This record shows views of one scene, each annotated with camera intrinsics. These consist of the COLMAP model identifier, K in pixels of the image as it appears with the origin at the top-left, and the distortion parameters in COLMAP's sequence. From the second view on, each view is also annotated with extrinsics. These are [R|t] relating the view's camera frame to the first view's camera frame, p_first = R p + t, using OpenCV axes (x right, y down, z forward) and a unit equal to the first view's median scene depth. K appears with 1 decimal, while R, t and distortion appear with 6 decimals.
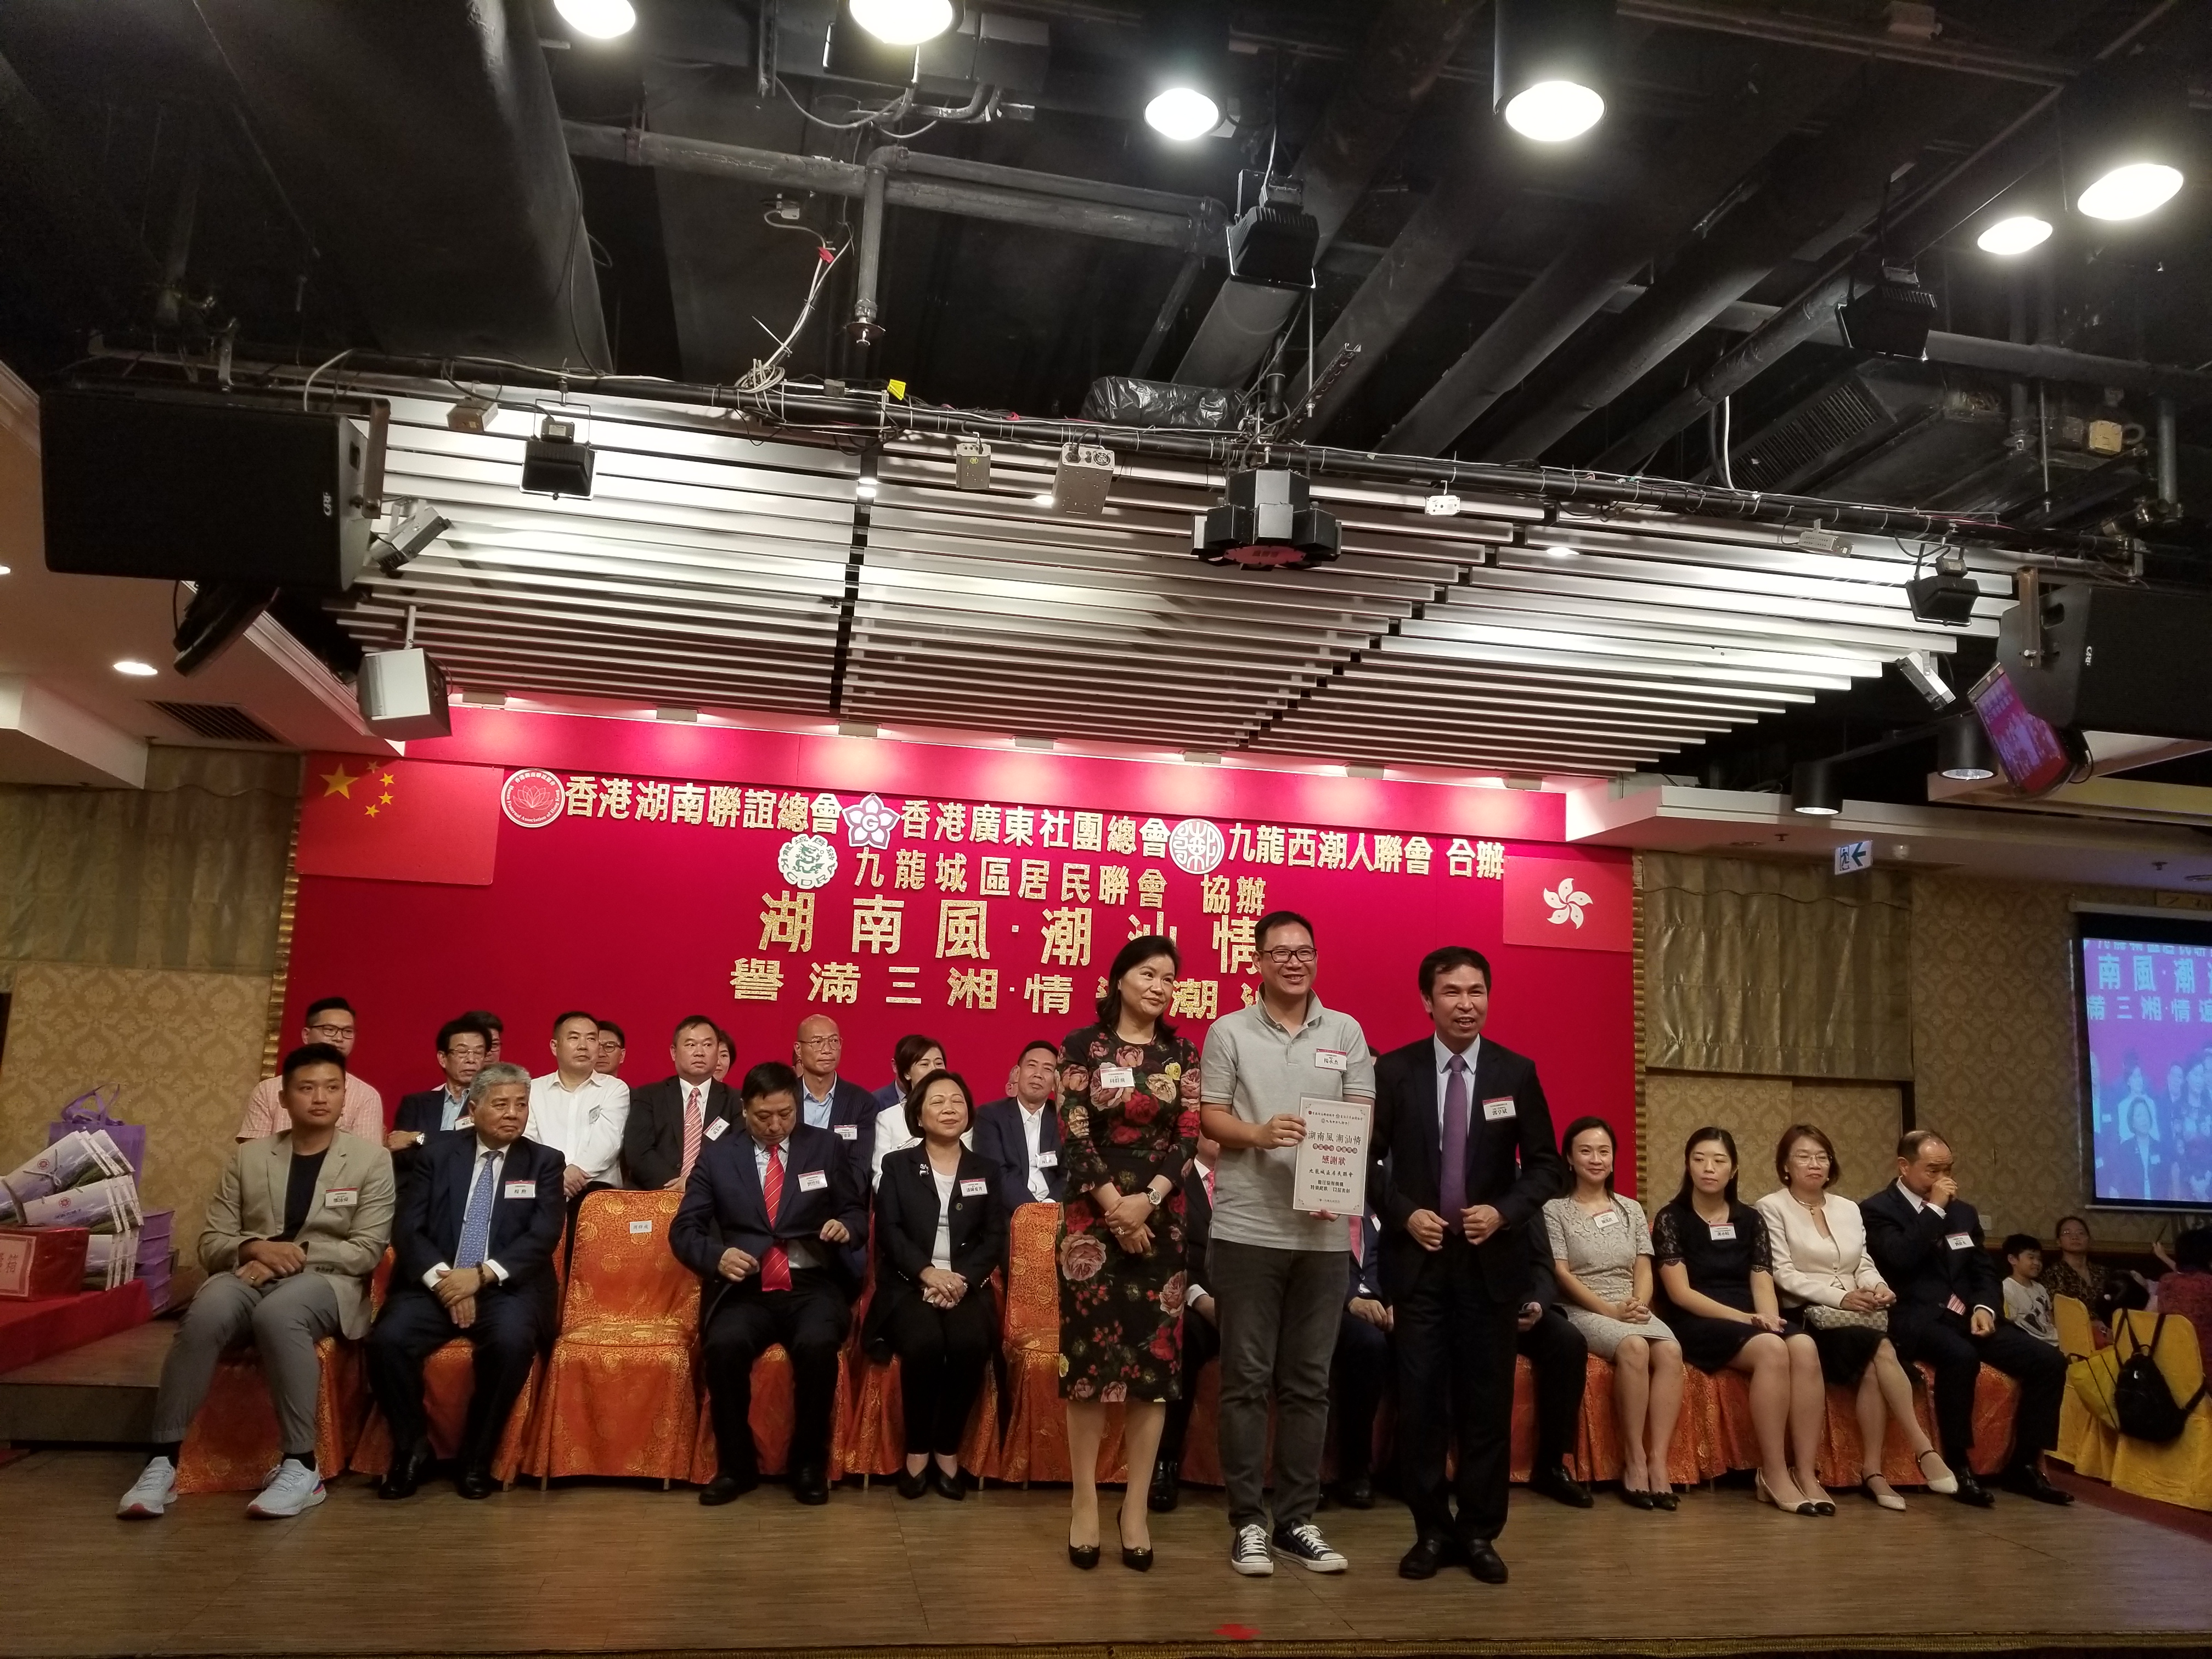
lens RADIAL K [[1772.0, 0, 1096.8], [0, 1772.0, 811.8], [0, 0, 1]] dist [0.083342, -0.113946]
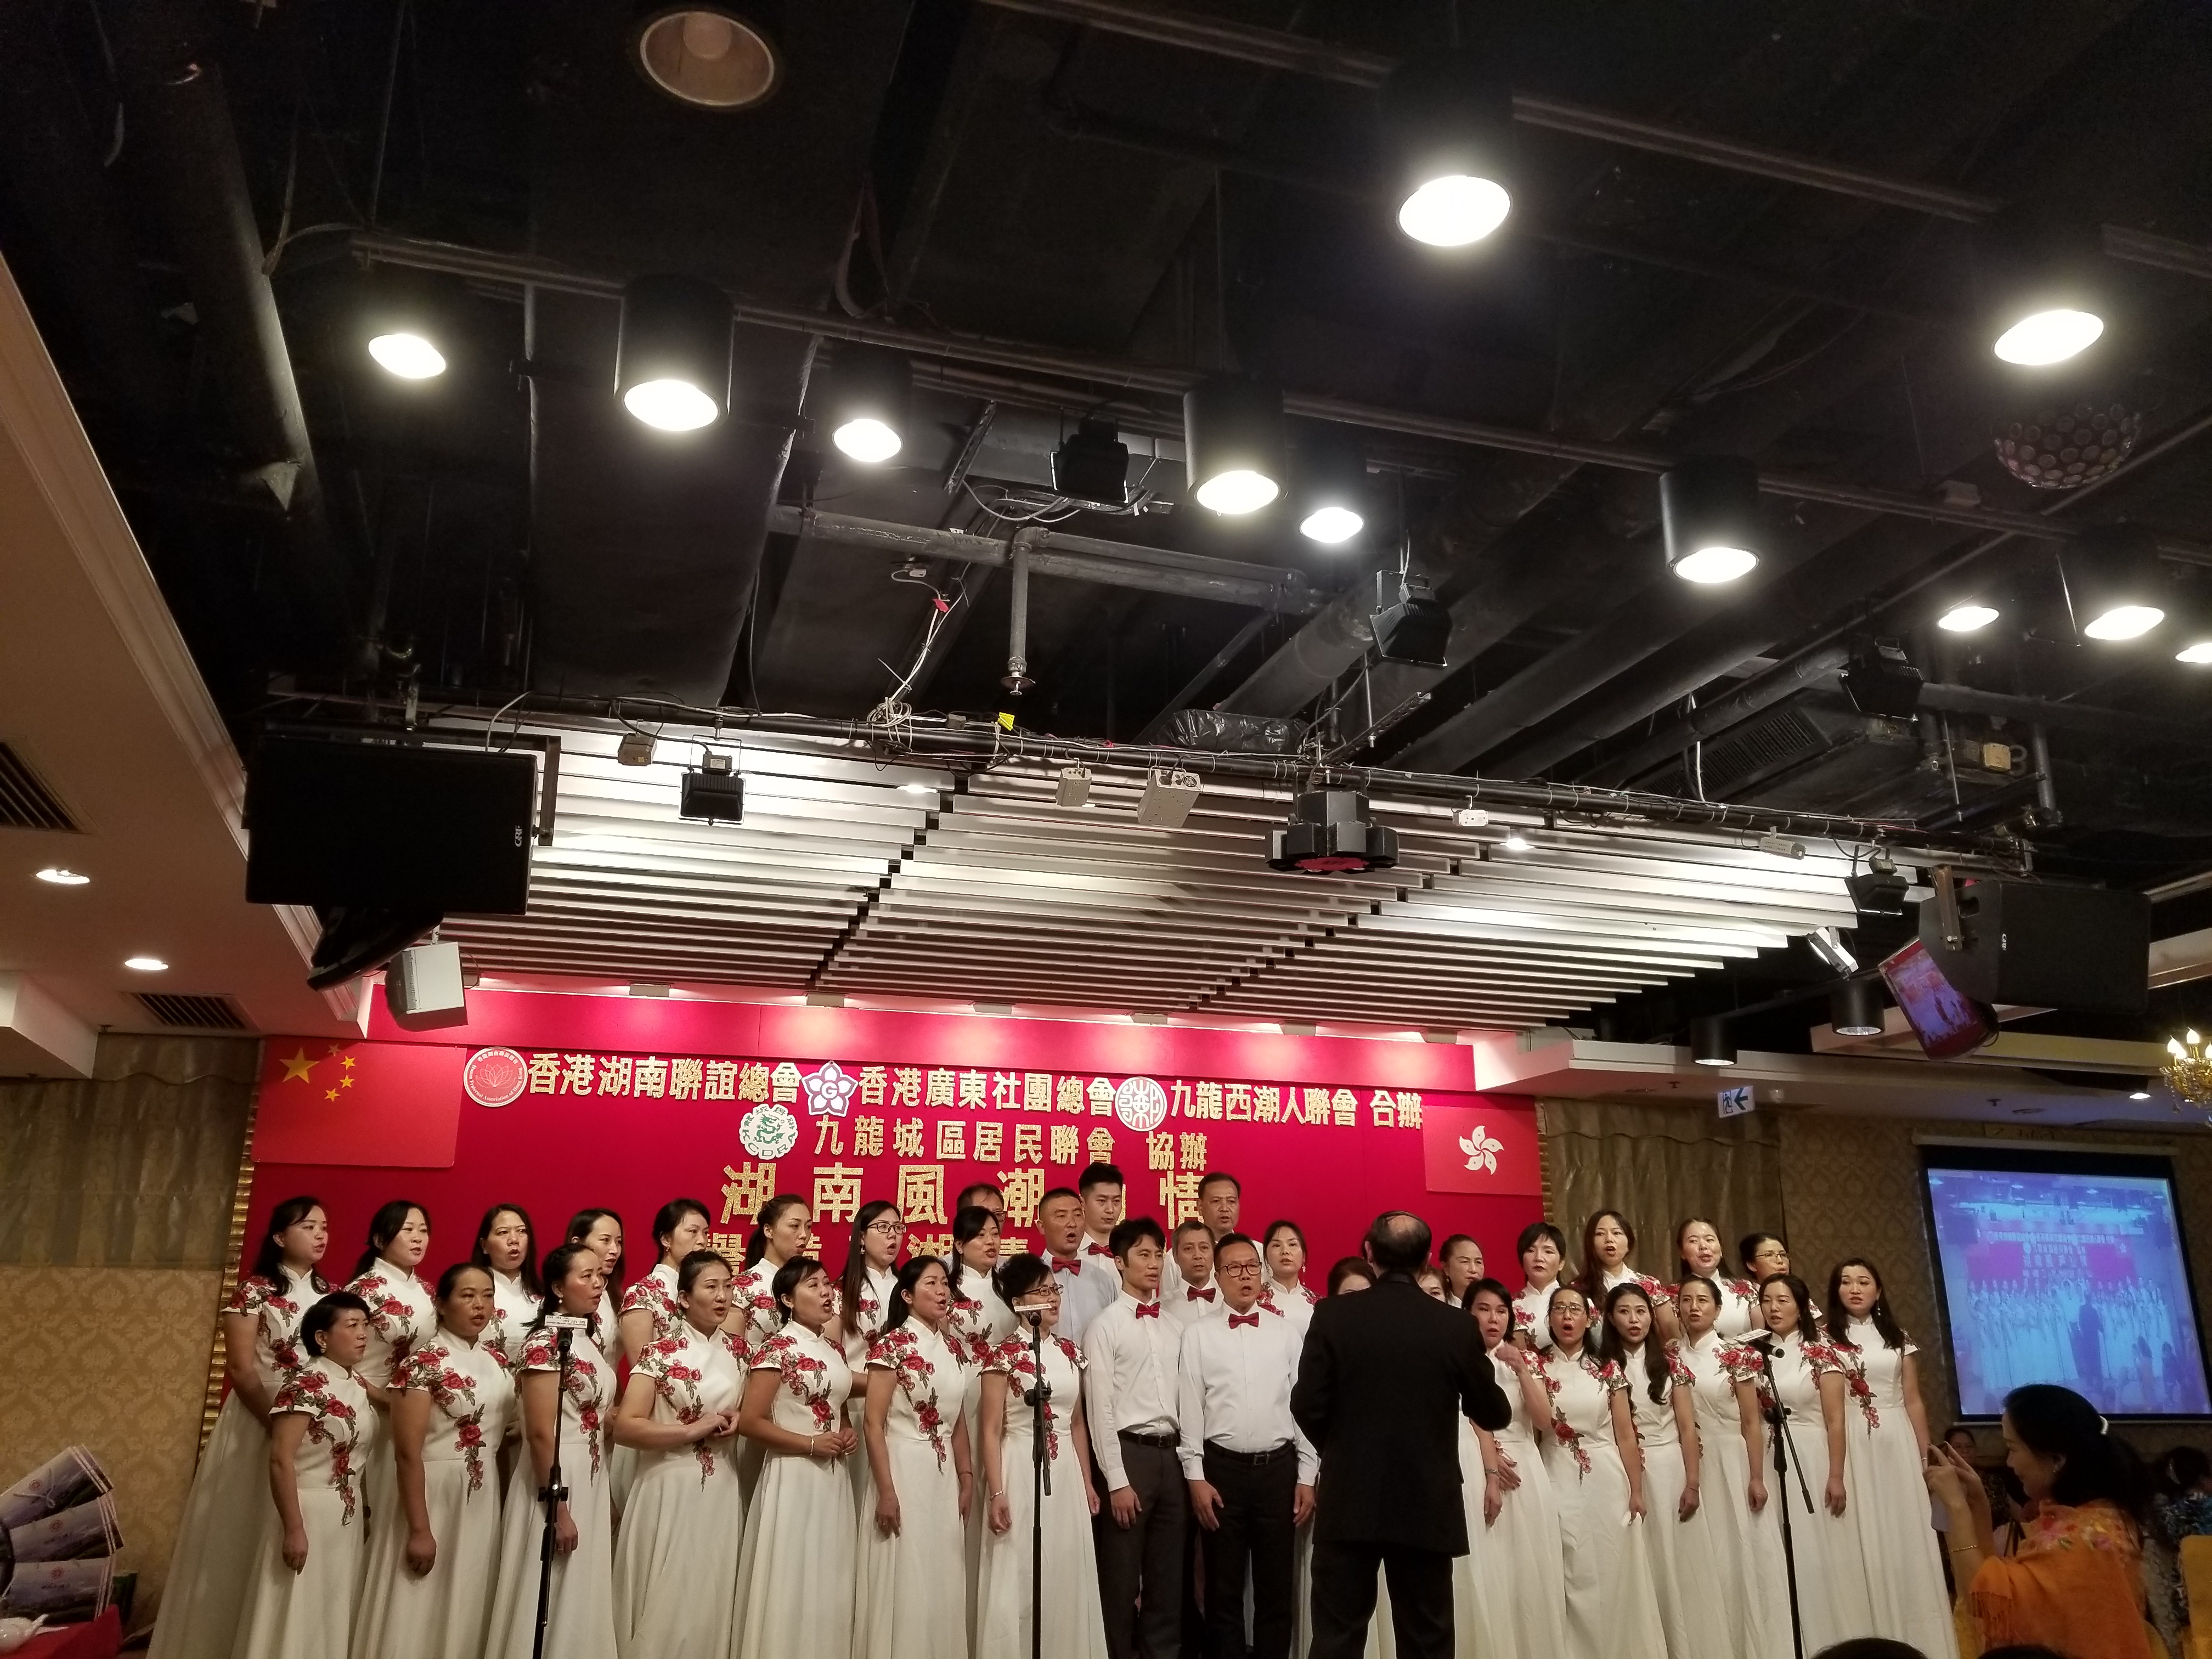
lens RADIAL K [[1772.0, 0, 1088.4], [0, 1772.0, 775.3], [0, 0, 1]] dist [0.083342, -0.113946]
pose [[0.992198, -0.002992, 0.124638, -0.137053], [0.021275, 0.989113, -0.145614, -0.026872], [-0.122845, 0.147130, 0.981459, -0.067343]]
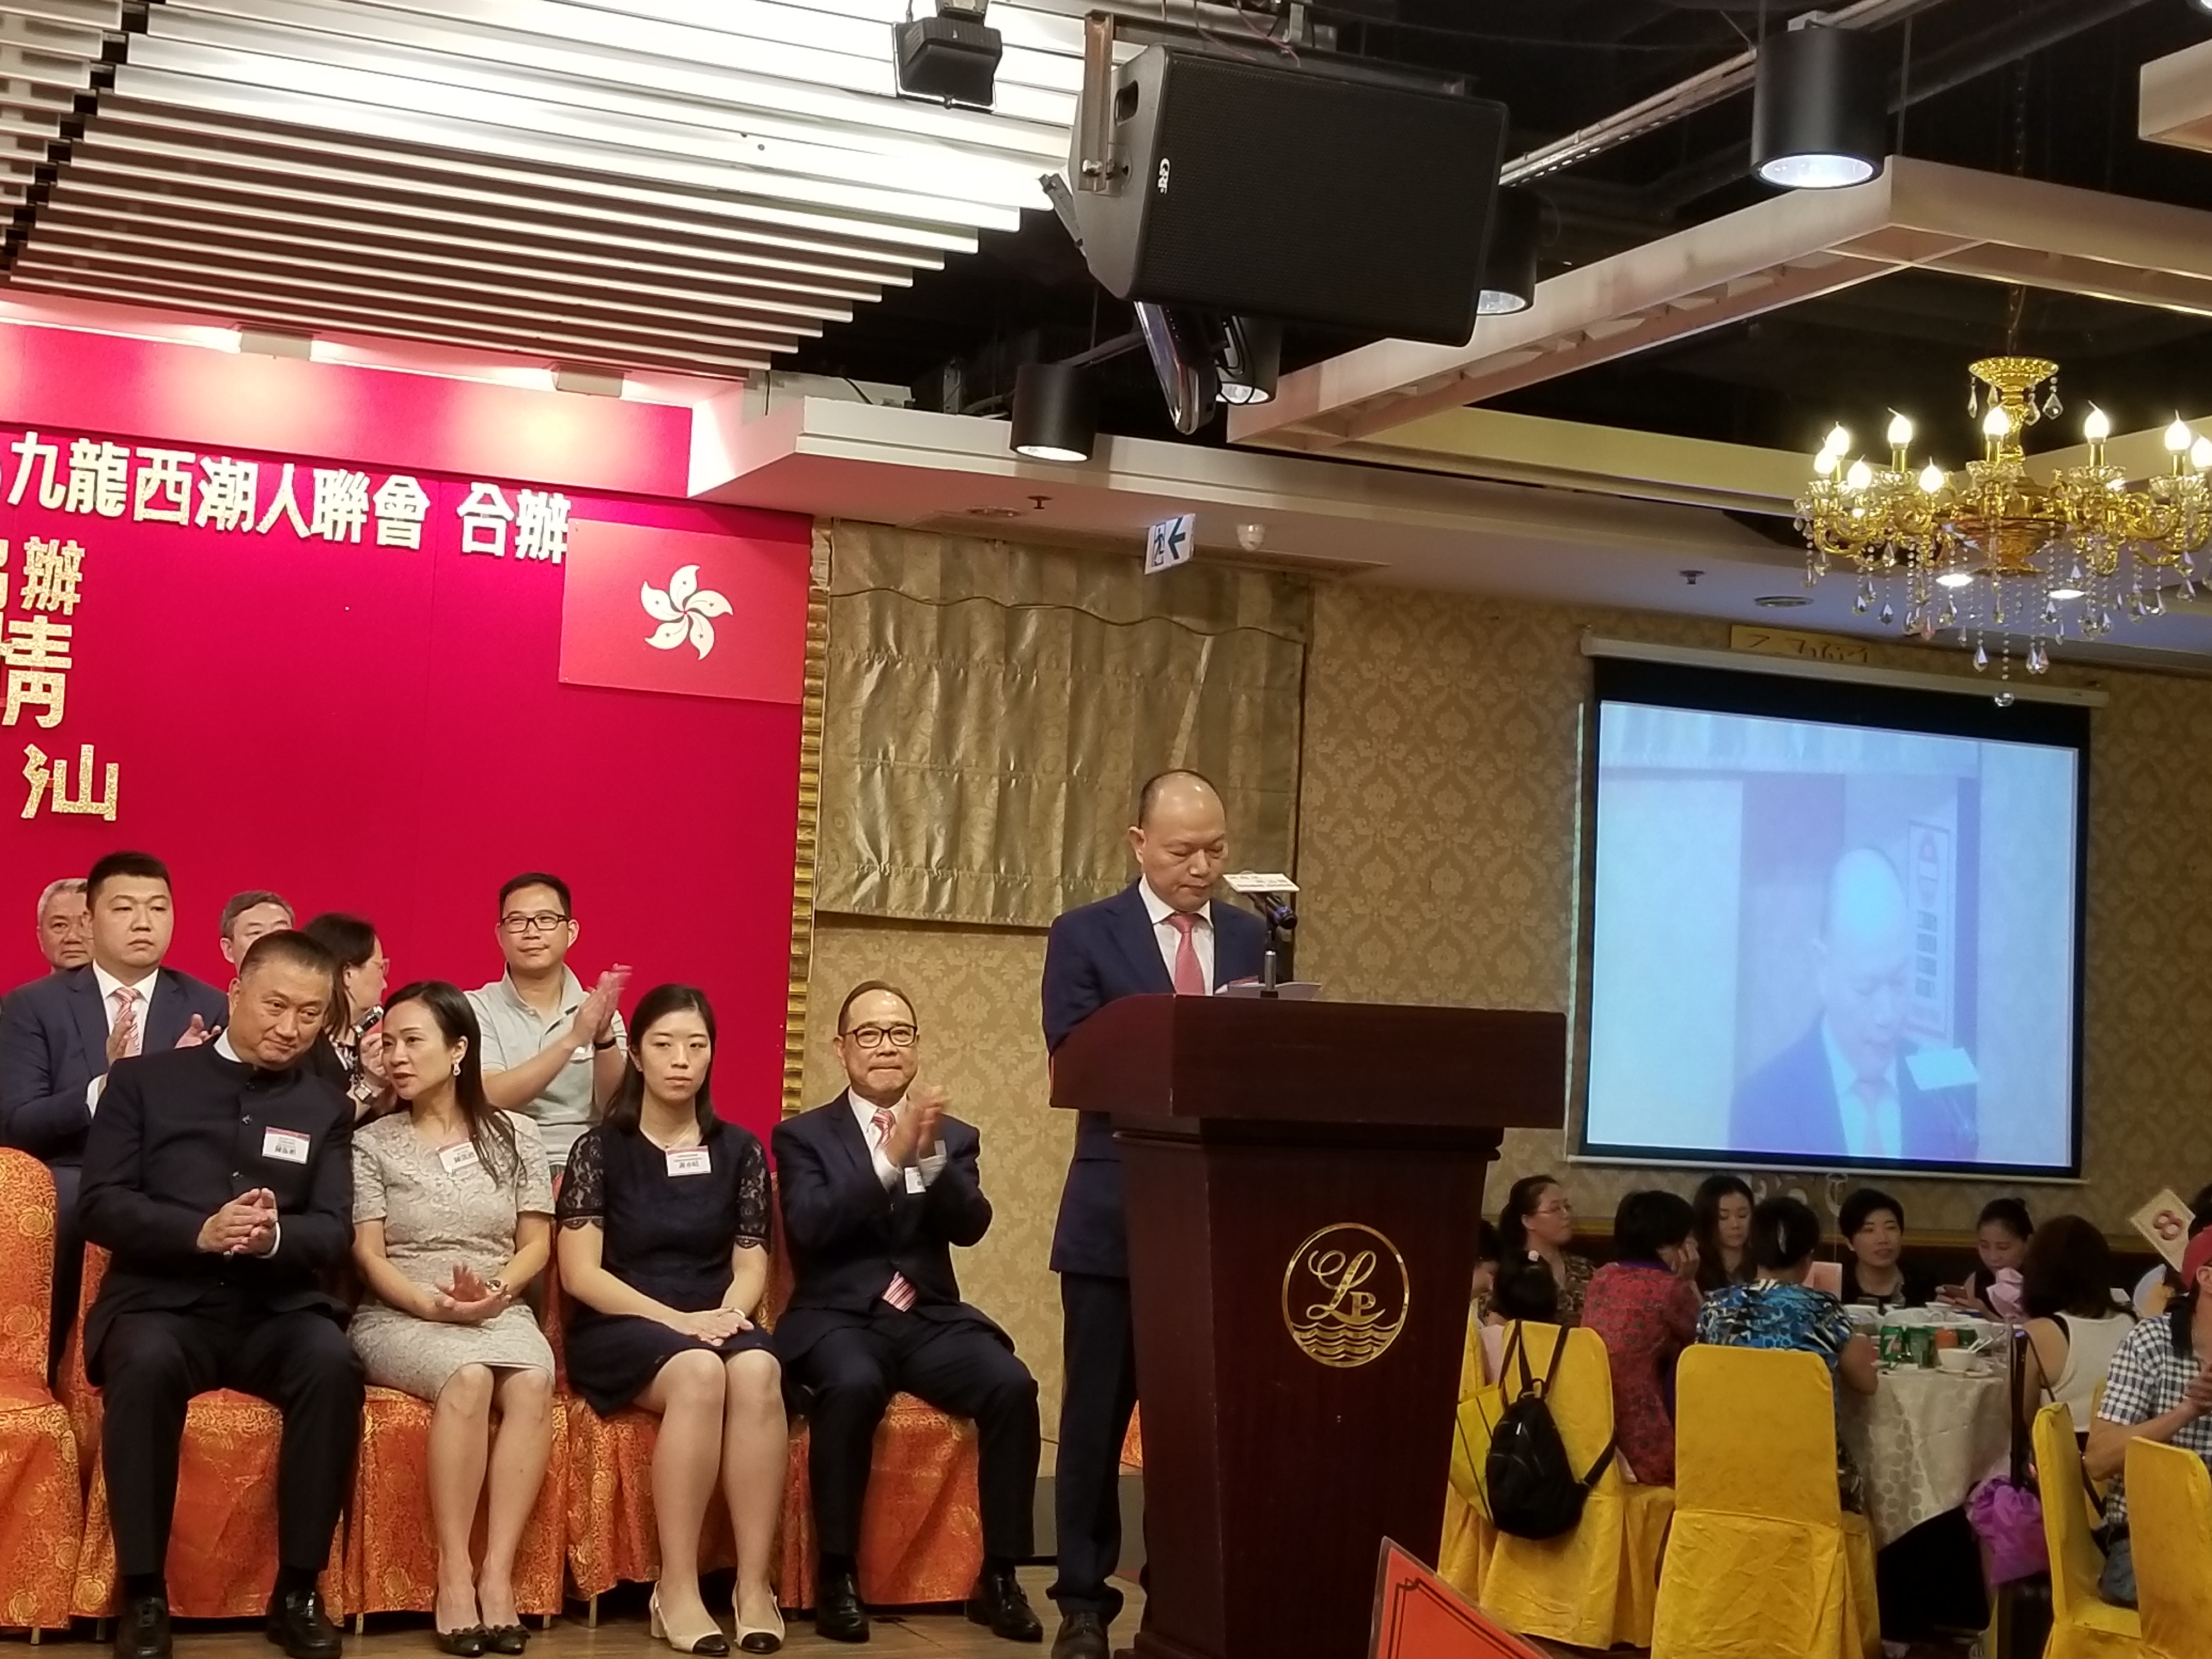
lens RADIAL K [[3423.4, 0, 1111.1], [0, 3423.4, 833.2], [0, 0, 1]] dist [0.074497, 0.000000]
pose [[0.974355, 0.017363, 0.224347, 0.214958], [-0.041598, 0.993733, 0.103754, 0.006500], [-0.221140, -0.110425, 0.968970, -0.062032]]
